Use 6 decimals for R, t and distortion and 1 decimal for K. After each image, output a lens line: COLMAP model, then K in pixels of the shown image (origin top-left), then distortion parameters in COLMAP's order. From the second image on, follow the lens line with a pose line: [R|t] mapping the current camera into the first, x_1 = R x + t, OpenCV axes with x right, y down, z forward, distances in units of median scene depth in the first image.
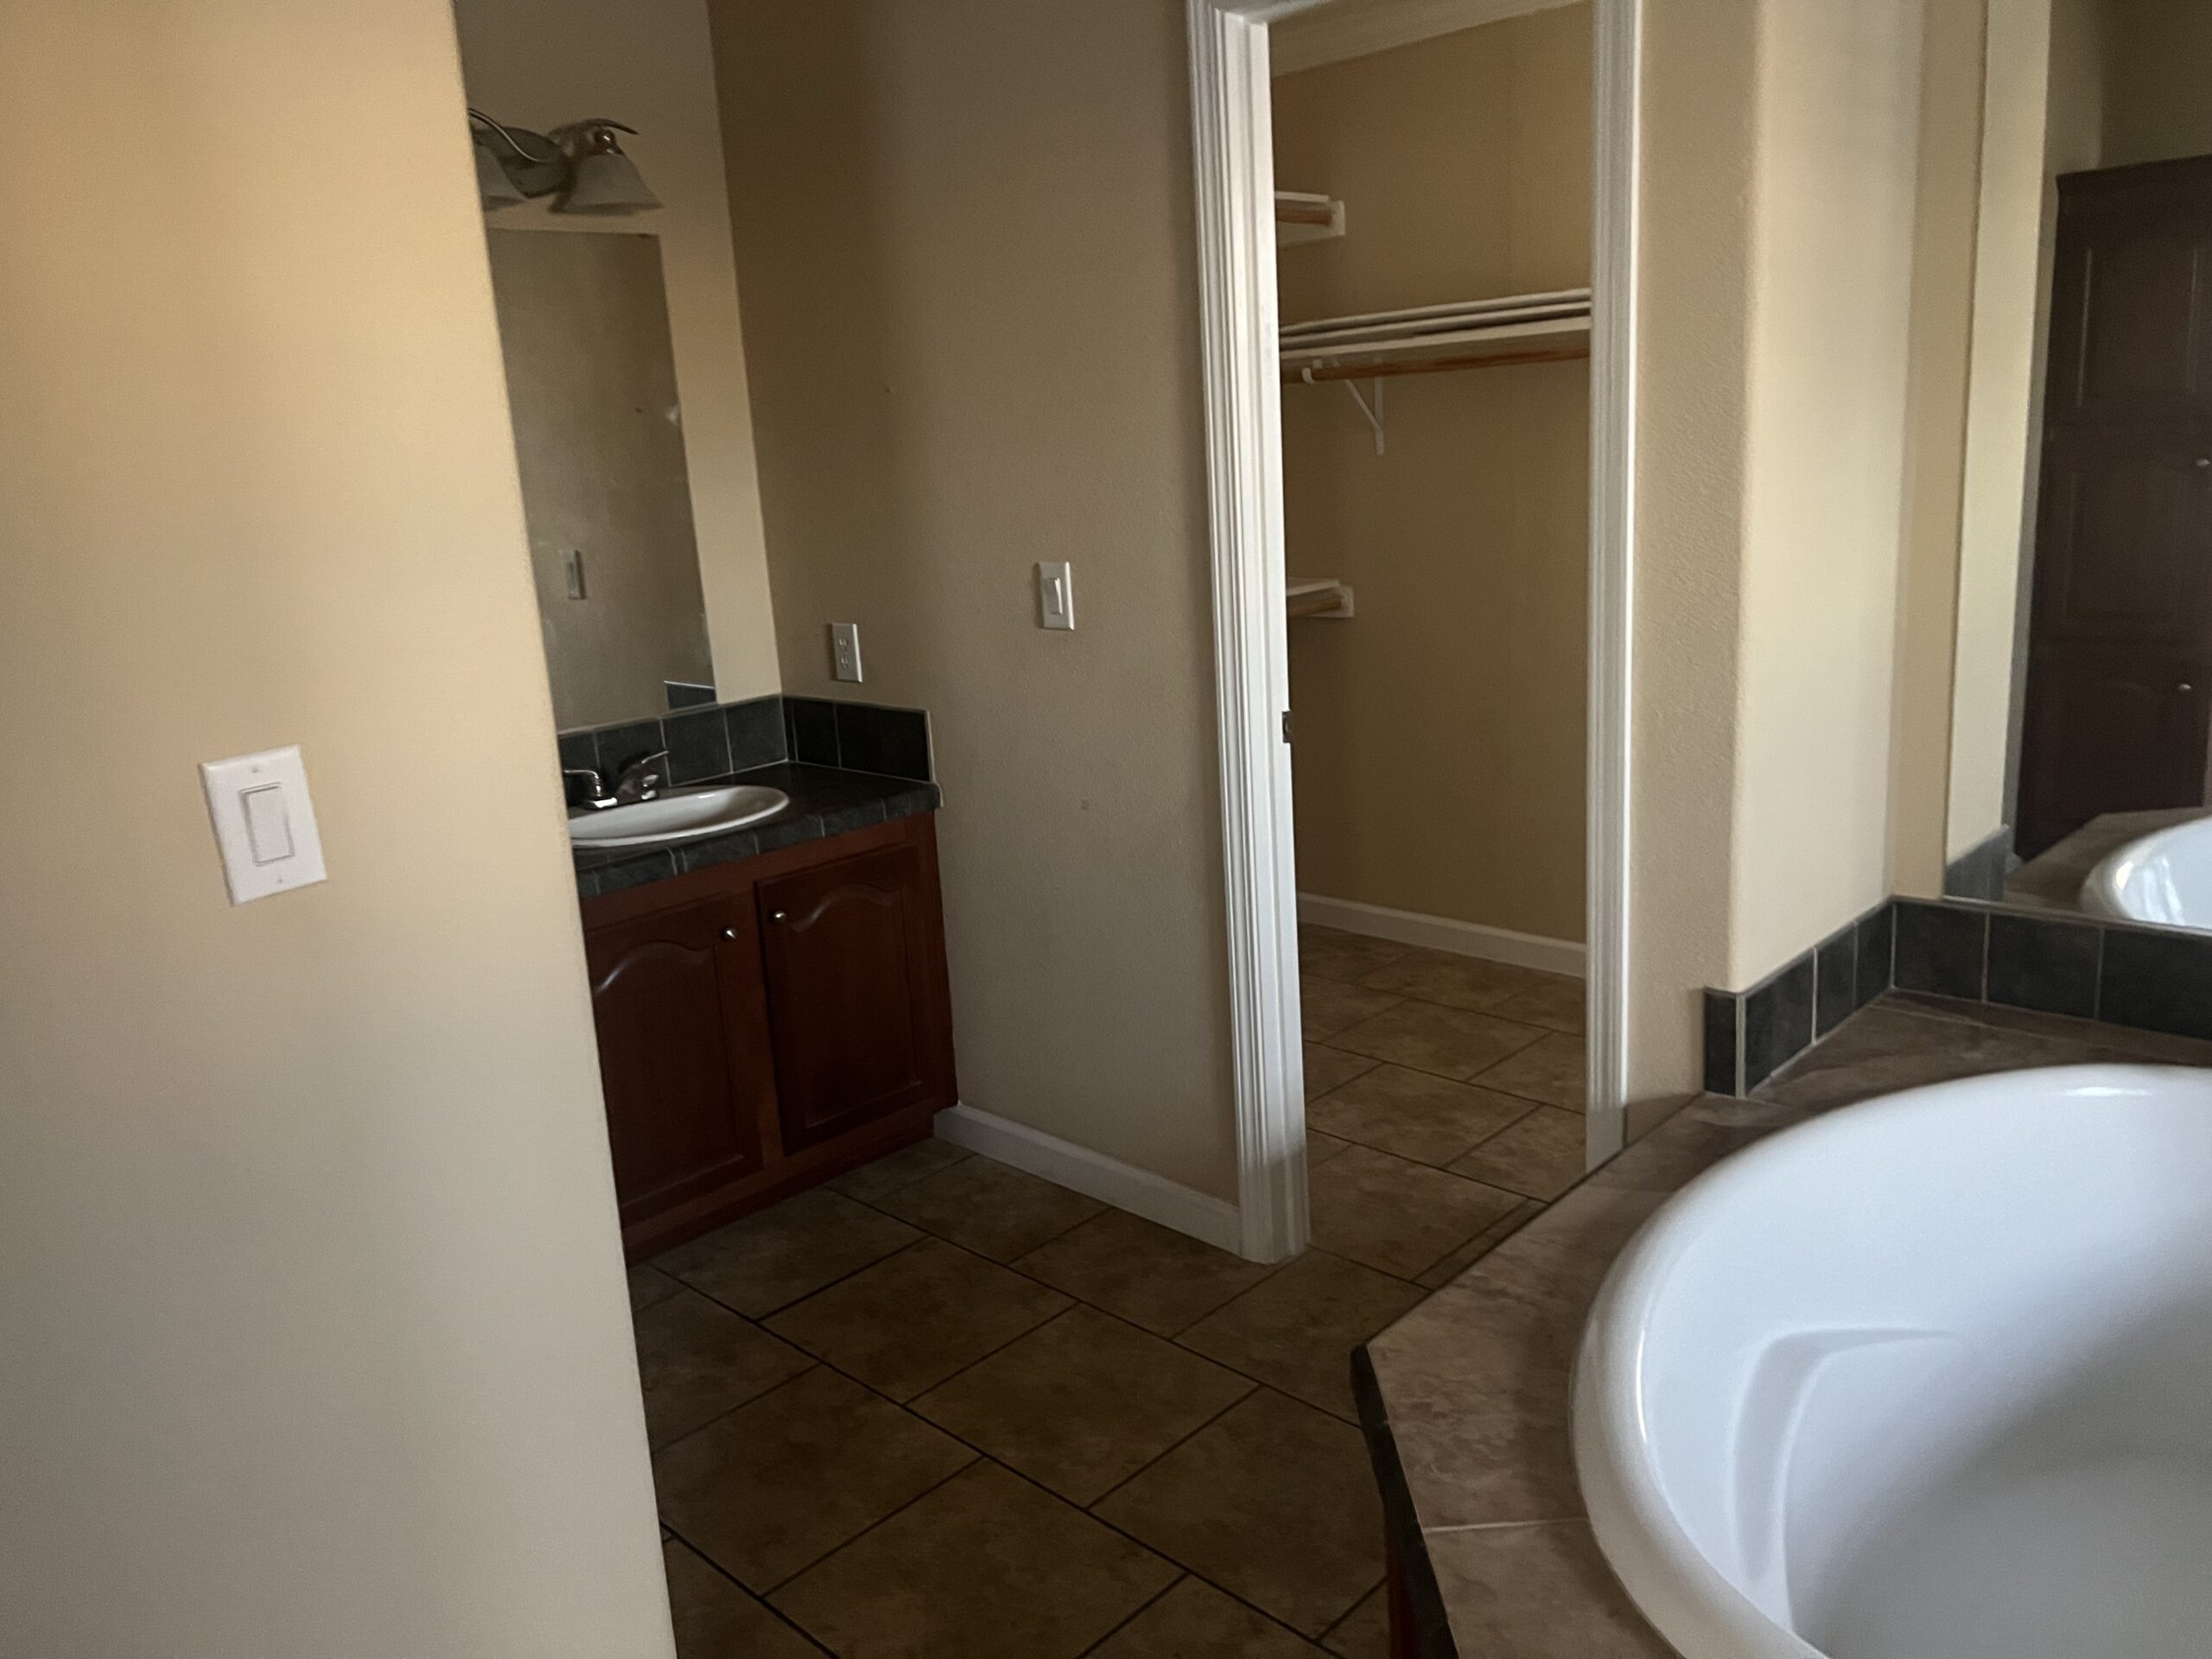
lens RADIAL K [[1640.8, 0, 1074.1], [0, 1640.8, 831.0], [0, 0, 1]] dist [0.076604, -0.140880]
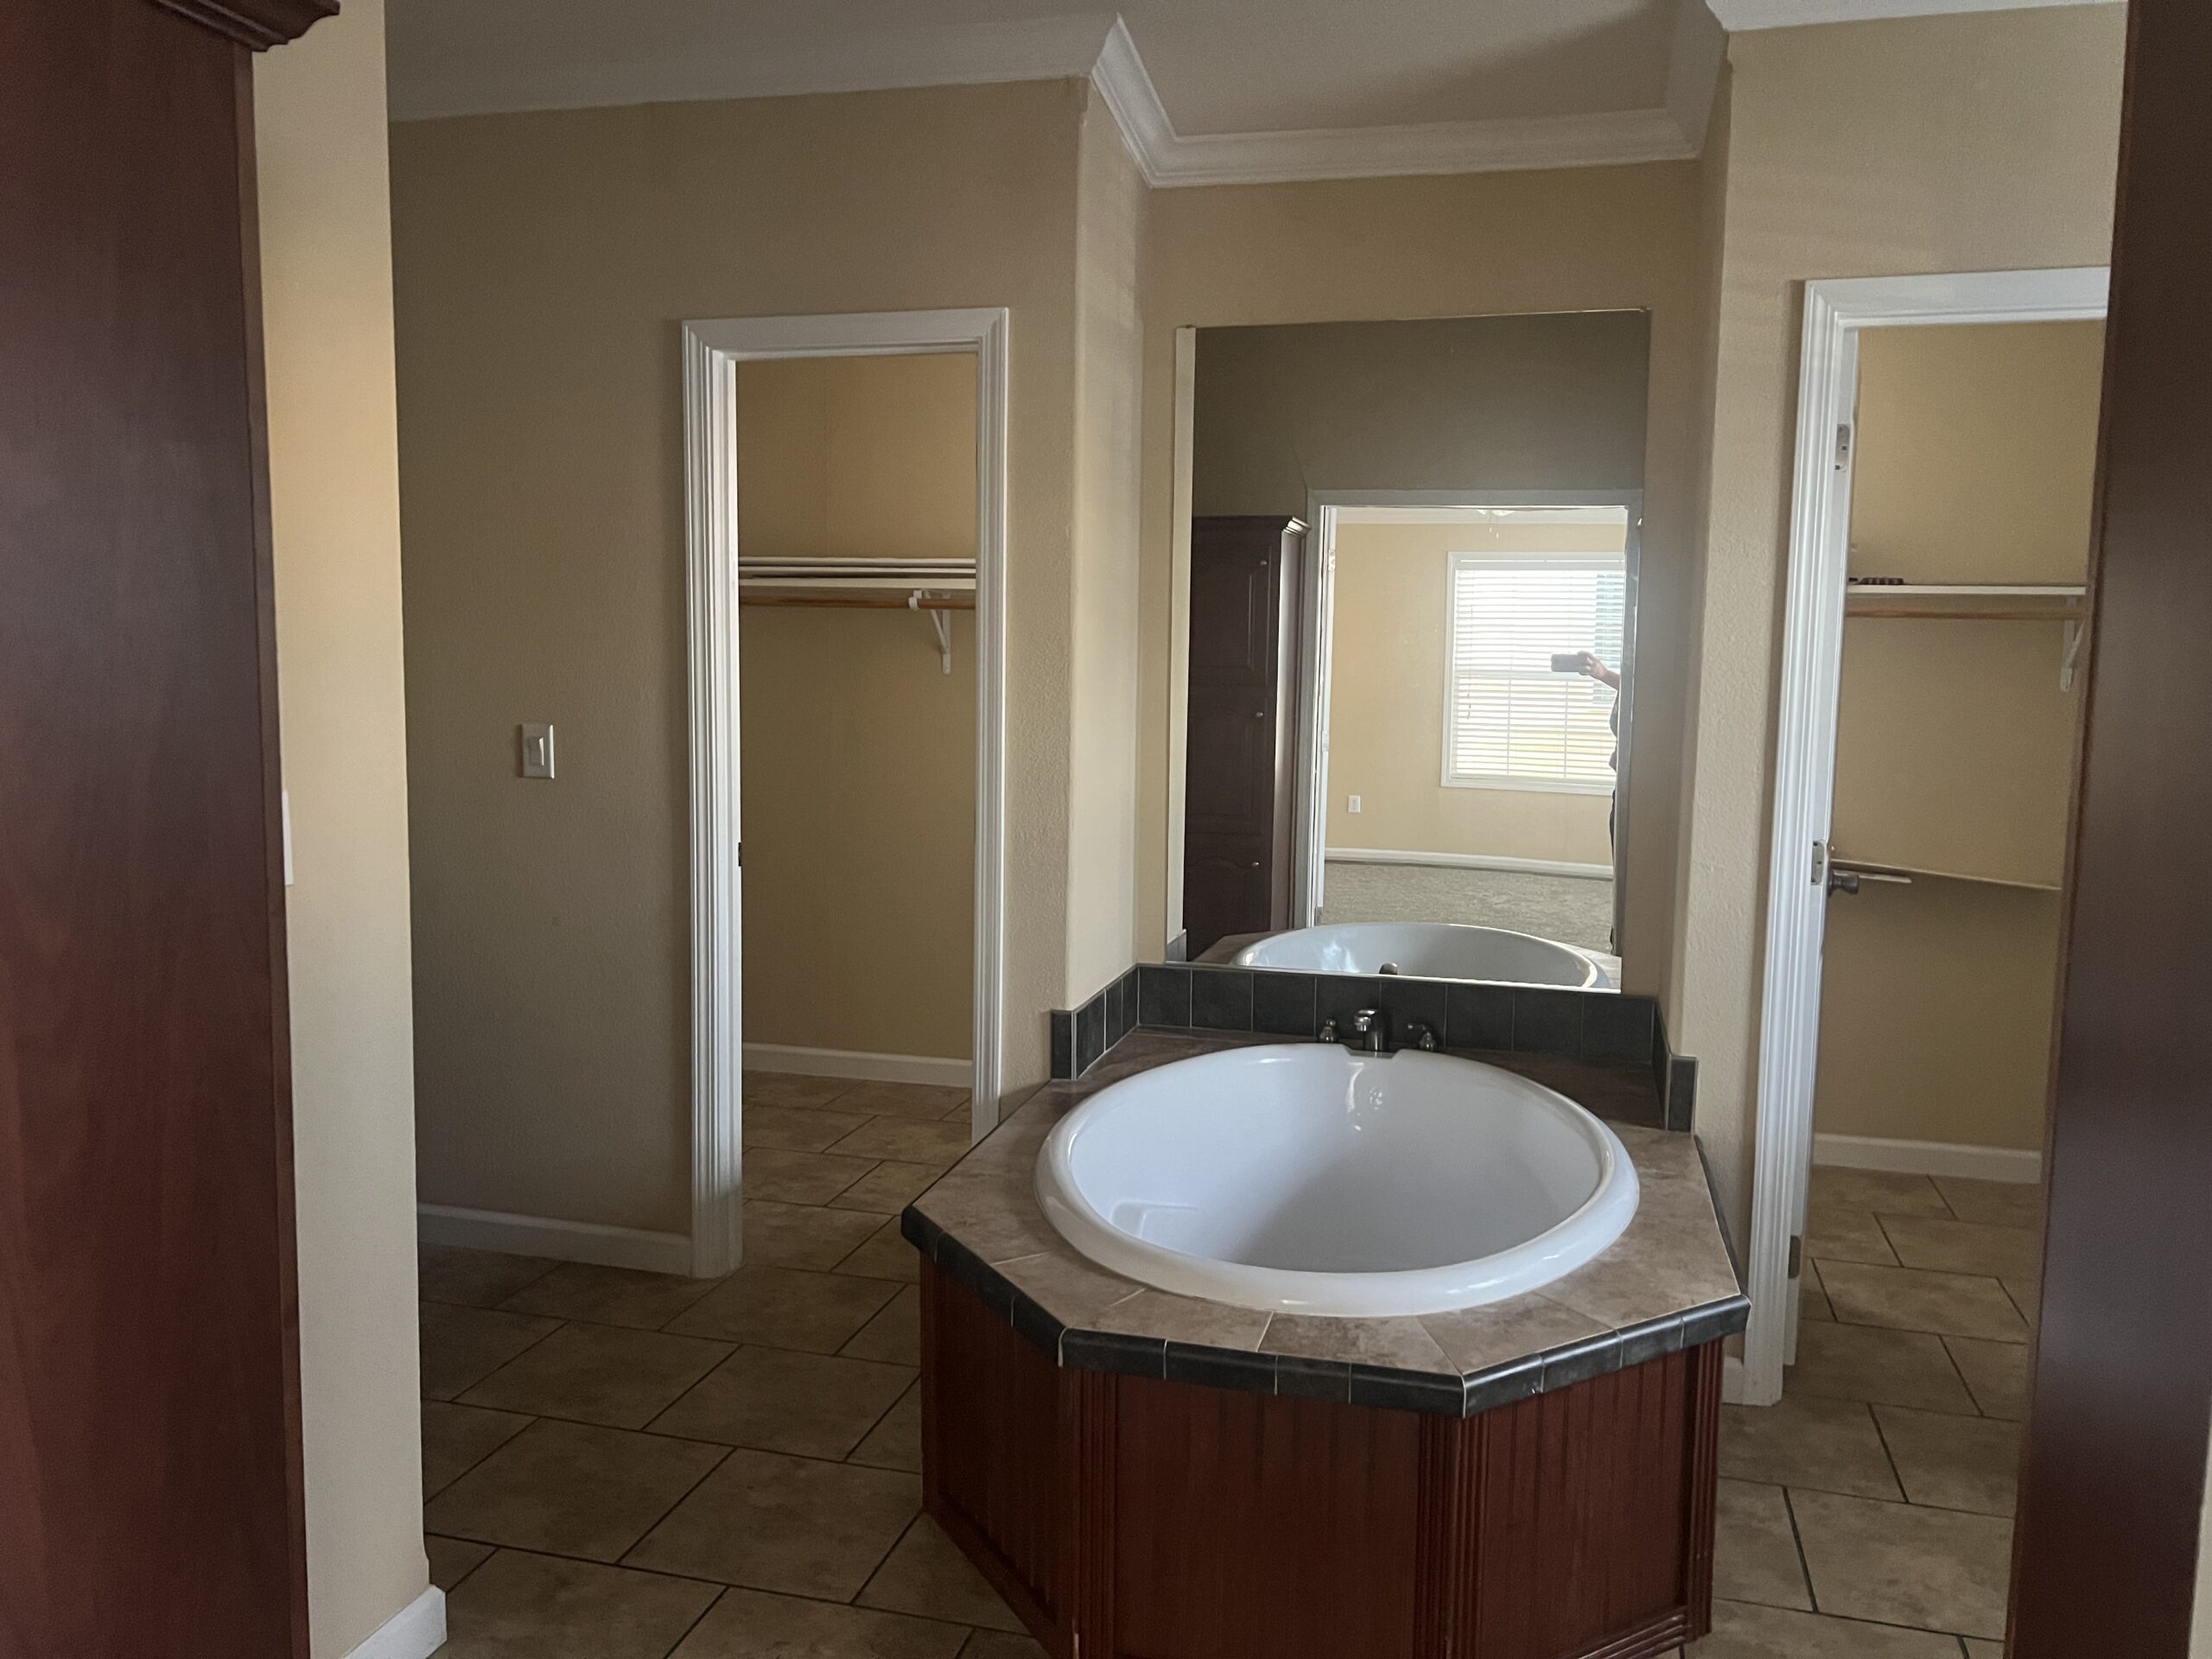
lens RADIAL K [[1641.2, 0, 1116.0], [0, 1641.2, 838.9], [0, 0, 1]] dist [0.002816, -0.005101]
pose [[0.862027, 0.024987, 0.506246, -0.313696], [0.042789, 0.991631, -0.121804, 0.111473], [-0.505053, 0.126660, 0.853744, -0.330317]]
